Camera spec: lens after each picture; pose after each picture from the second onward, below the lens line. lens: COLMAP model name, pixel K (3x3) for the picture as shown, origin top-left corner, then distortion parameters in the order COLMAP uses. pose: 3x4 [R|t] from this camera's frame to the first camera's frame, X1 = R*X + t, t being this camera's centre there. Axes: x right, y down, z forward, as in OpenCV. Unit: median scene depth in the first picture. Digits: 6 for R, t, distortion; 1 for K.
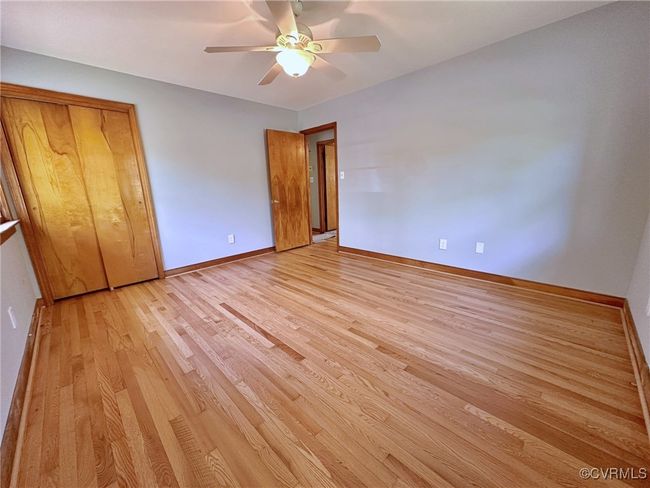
lens RADIAL K [[261.7, 0, 322.9], [0, 261.7, 244.4], [0, 0, 1]] dist [-0.005774, 0.000485]
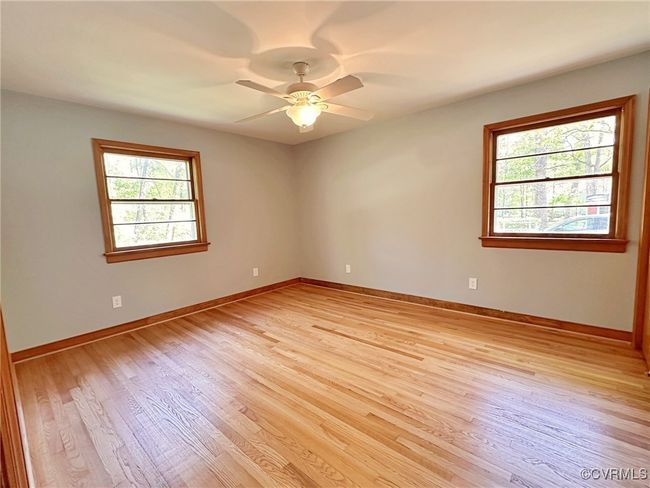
lens RADIAL K [[294.0, 0, 328.8], [0, 294.0, 244.5], [0, 0, 1]] dist [0.000434, 0.000177]
pose [[-0.994009, 0.082581, -0.071594, -0.074127], [0.055478, 0.945625, 0.320494, -0.539814], [0.094167, 0.314602, -0.944541, 2.177763]]
